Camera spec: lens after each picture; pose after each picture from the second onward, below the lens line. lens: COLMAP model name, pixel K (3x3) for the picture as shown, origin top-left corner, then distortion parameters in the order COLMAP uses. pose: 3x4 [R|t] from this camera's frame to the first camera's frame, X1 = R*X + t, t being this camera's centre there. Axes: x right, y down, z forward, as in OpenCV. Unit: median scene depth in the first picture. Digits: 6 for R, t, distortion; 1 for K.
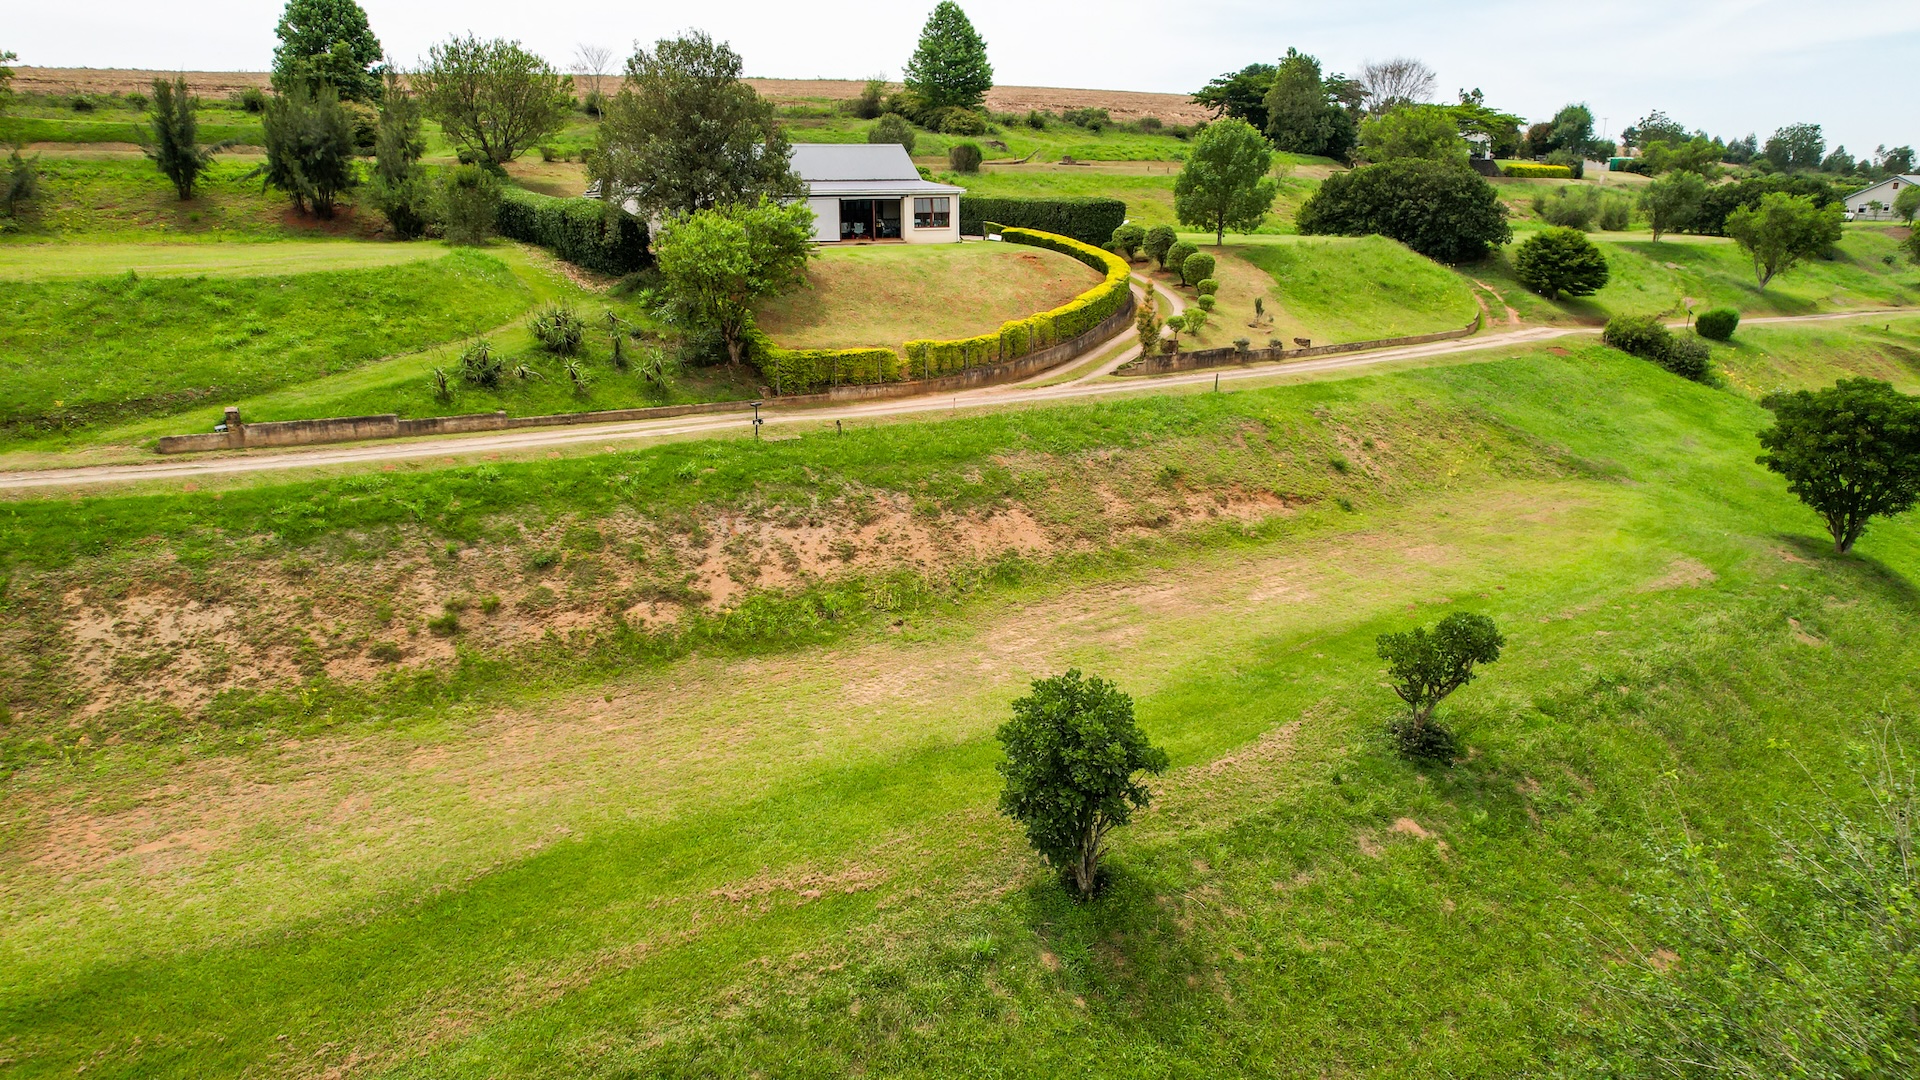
lens RADIAL K [[1238.6, 0, 991.0], [0, 1238.6, 533.0], [0, 0, 1]] dist [-0.066944, 0.056011]
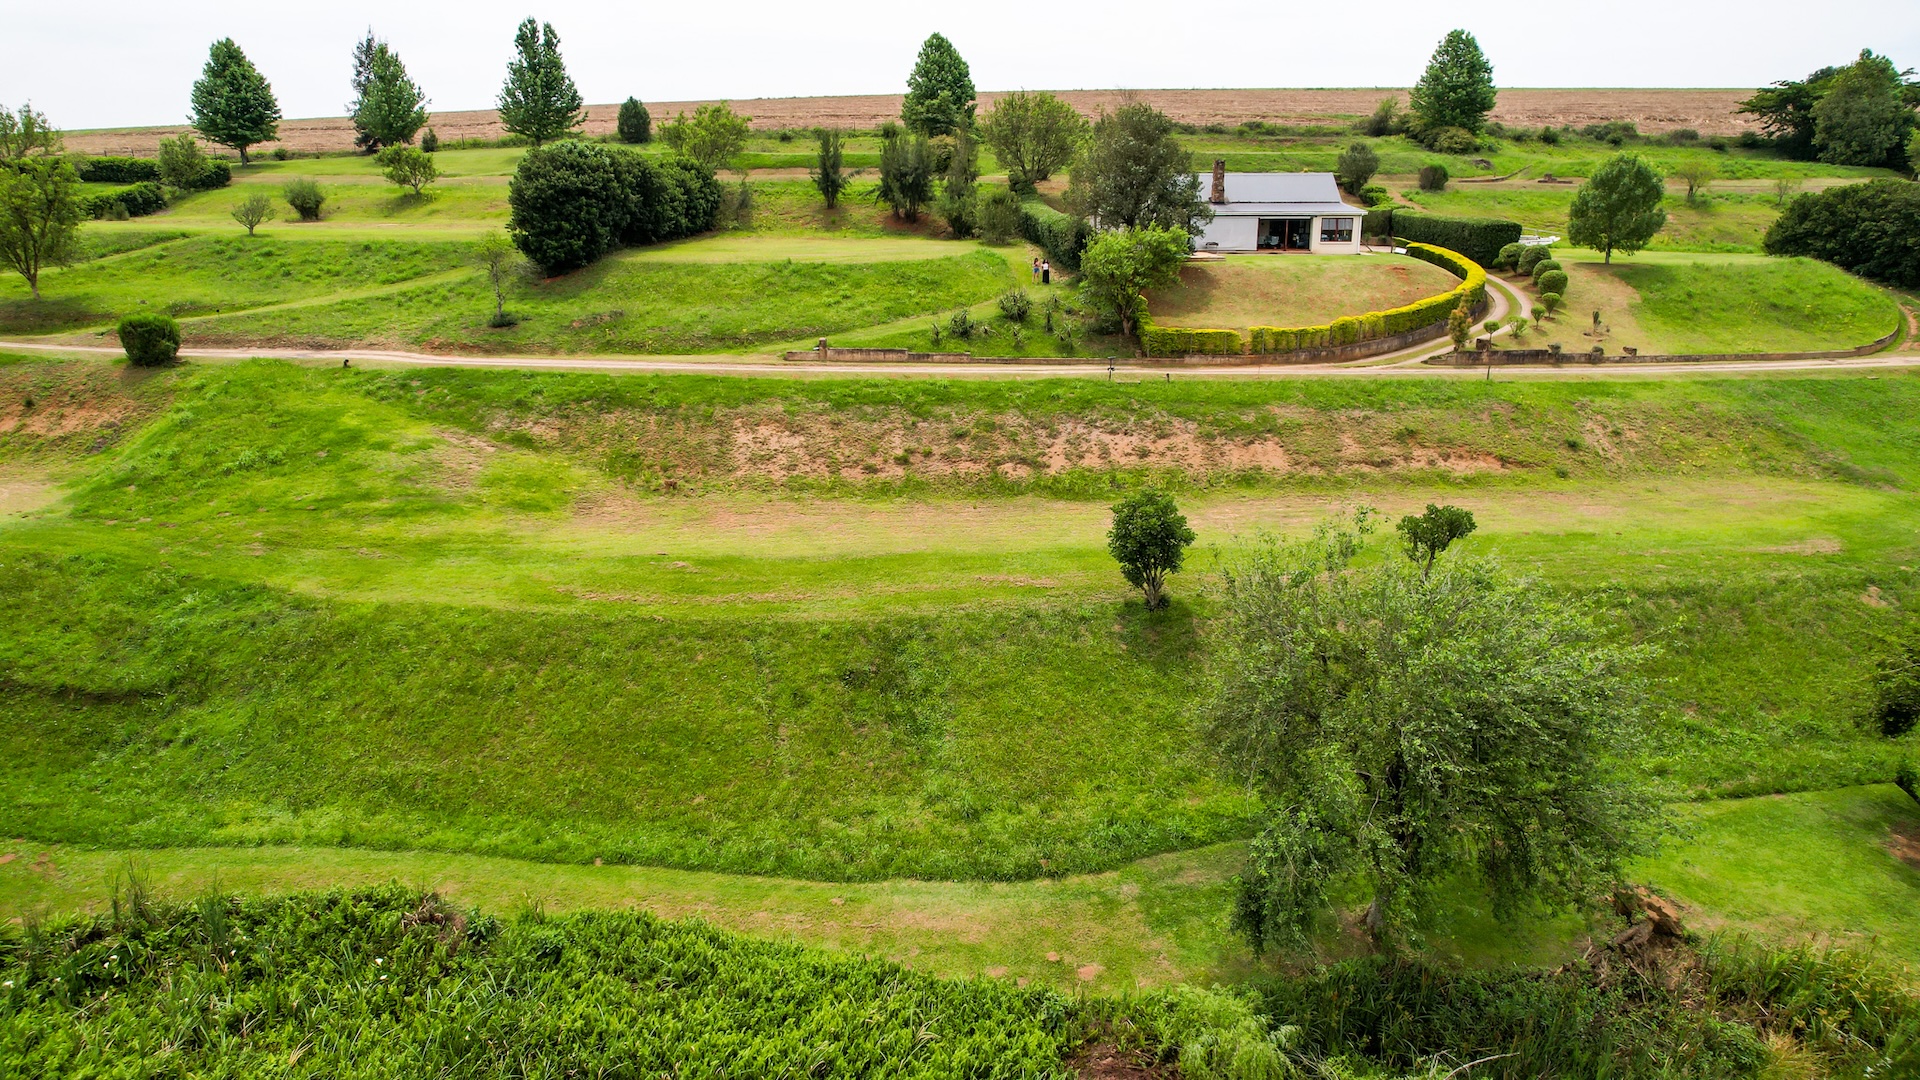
lens RADIAL K [[1238.6, 0, 975.1], [0, 1238.6, 527.8], [0, 0, 1]] dist [-0.066944, 0.056011]
pose [[0.888391, 0.124024, -0.442017, 0.288353], [-0.123626, 0.991880, 0.029837, 0.064522], [0.442128, 0.028137, 0.896510, -0.363954]]
